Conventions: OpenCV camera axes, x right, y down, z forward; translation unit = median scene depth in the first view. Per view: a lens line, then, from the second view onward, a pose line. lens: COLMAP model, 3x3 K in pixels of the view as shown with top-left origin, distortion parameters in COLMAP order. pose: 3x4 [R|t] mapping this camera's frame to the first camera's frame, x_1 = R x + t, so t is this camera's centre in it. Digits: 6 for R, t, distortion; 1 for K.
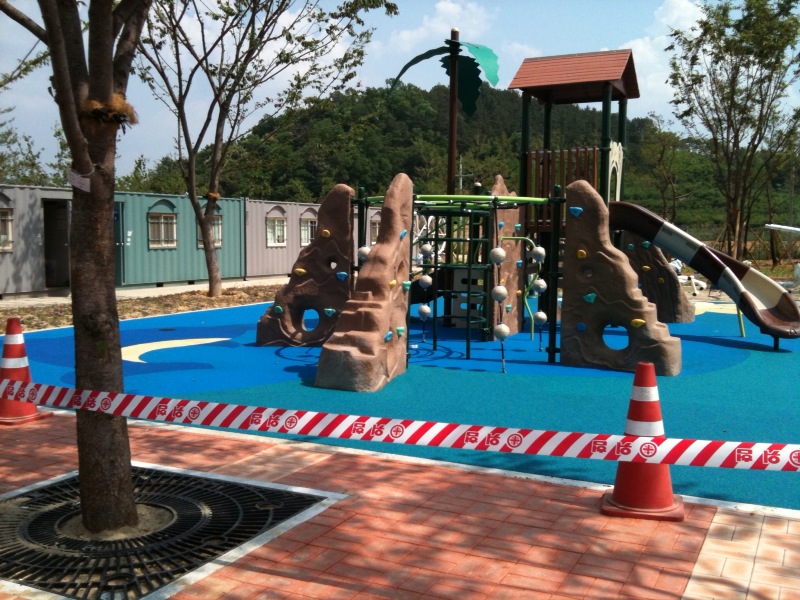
lens RADIAL K [[852.3, 0, 400.0], [0, 852.3, 300.0], [0, 0, 1]] dist [0.117837, -0.357402]
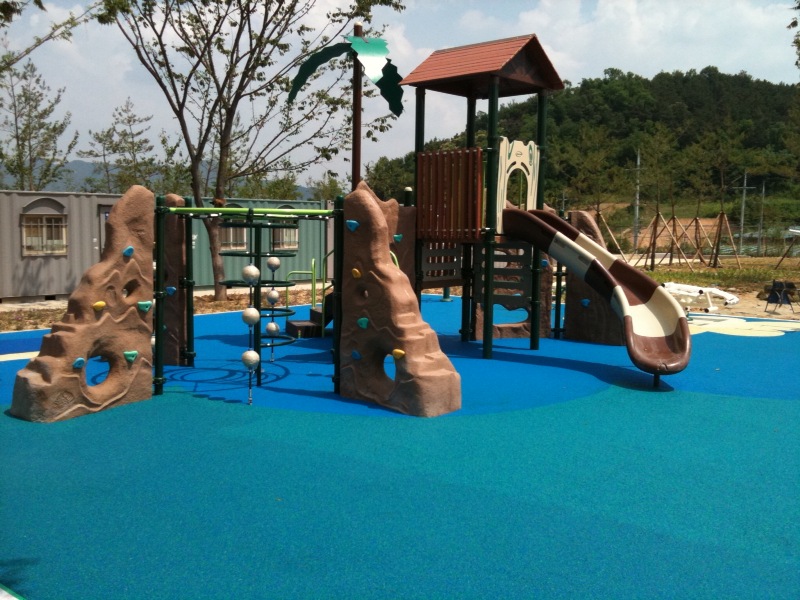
lens RADIAL K [[852.3, 0, 400.0], [0, 852.3, 300.0], [0, 0, 1]] dist [0.117837, -0.357402]
pose [[0.966500, 0.017643, -0.256059, 0.259740], [-0.016369, 0.999841, 0.007105, -0.017683], [0.256144, -0.002675, 0.966635, 0.085286]]
